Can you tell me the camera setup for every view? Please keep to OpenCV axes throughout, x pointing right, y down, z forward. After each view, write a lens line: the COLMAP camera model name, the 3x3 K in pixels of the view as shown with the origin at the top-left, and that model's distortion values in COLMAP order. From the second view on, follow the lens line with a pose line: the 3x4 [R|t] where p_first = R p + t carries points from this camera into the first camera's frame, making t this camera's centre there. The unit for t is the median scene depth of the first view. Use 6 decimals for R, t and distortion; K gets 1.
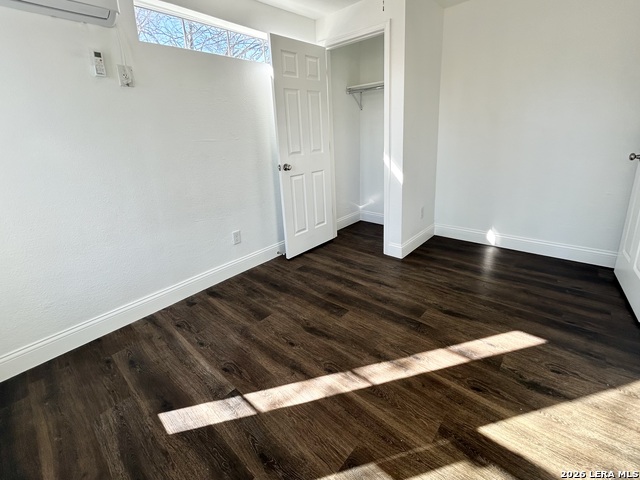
lens RADIAL K [[262.4, 0, 319.3], [0, 262.4, 245.3], [0, 0, 1]] dist [0.000410, 0.000091]
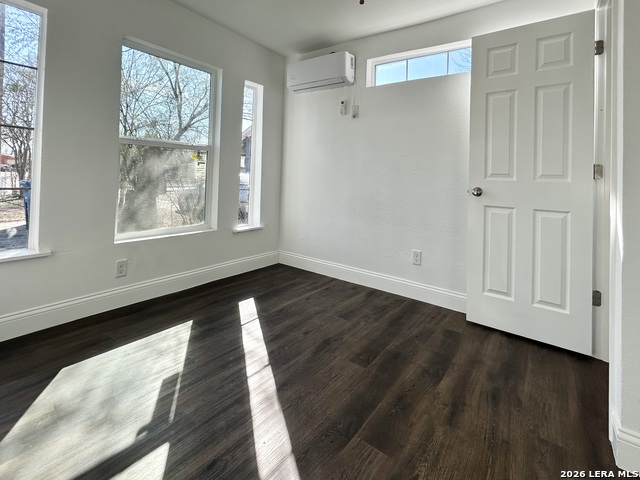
lens RADIAL K [[314.0, 0, 320.0], [0, 314.0, 240.0], [0, 0, 1]] dist [-0.001846, -0.000137]
pose [[0.071836, 0.246801, -0.966400, 0.817960], [-0.431032, 0.881440, 0.193064, -0.173589], [0.899472, 0.402681, 0.169698, 0.554088]]
